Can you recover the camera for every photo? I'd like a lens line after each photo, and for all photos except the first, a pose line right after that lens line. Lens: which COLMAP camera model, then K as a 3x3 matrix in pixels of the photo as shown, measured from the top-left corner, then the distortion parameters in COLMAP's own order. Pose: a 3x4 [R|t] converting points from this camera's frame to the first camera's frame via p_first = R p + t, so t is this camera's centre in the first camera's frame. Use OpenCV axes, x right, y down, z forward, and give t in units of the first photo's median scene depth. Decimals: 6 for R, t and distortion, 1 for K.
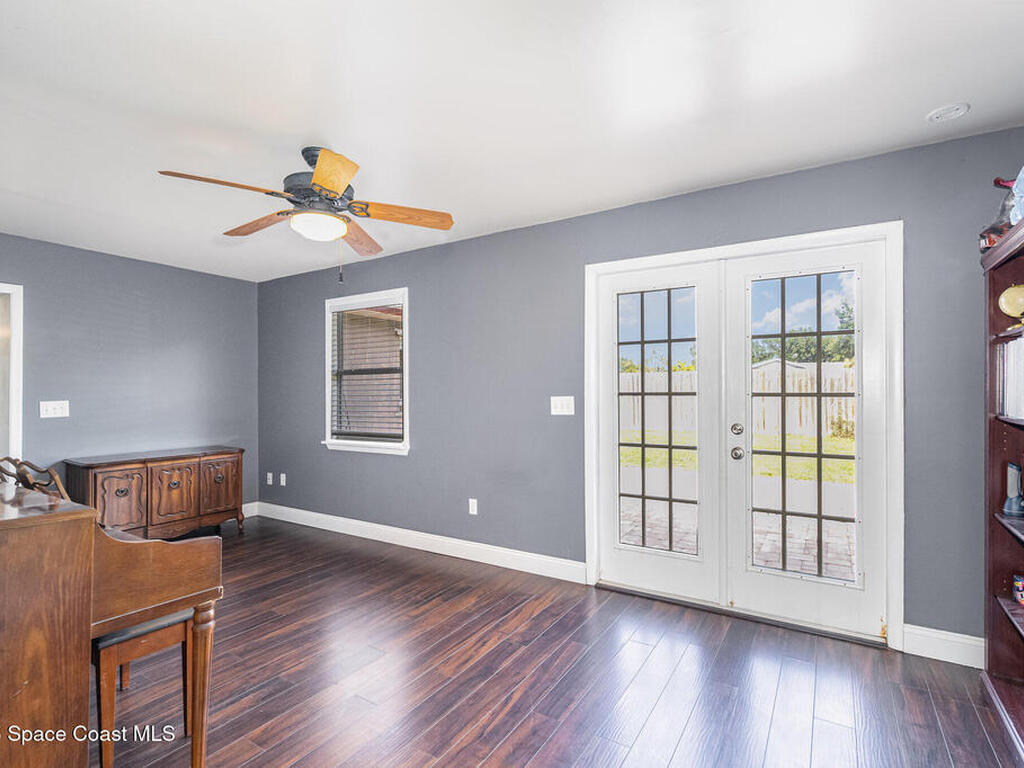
lens RADIAL K [[515.8, 0, 512.0], [0, 515.8, 384.0], [0, 0, 1]] dist [0.000807, -0.000063]
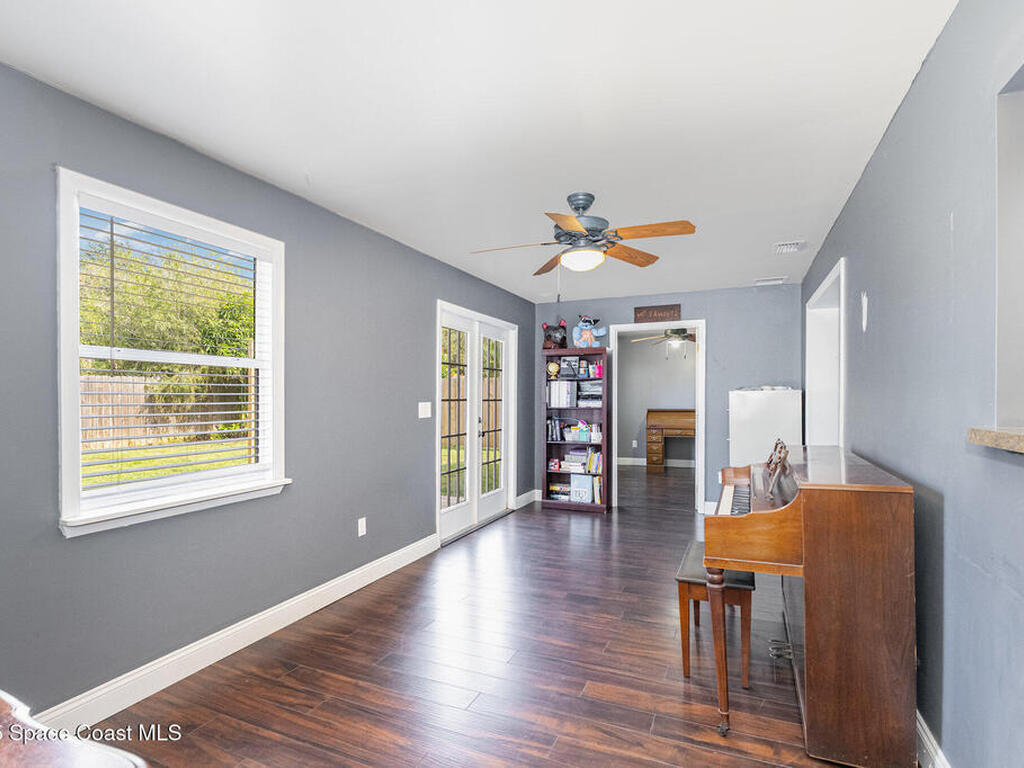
lens RADIAL K [[503.5, 0, 516.6], [0, 503.5, 388.0], [0, 0, 1]] dist [0.018425, -0.000697]
pose [[-0.144017, 0.024560, 0.989270, -1.034782], [-0.007192, 0.999640, -0.025864, 0.018397], [-0.989549, -0.010840, -0.143788, 0.904729]]
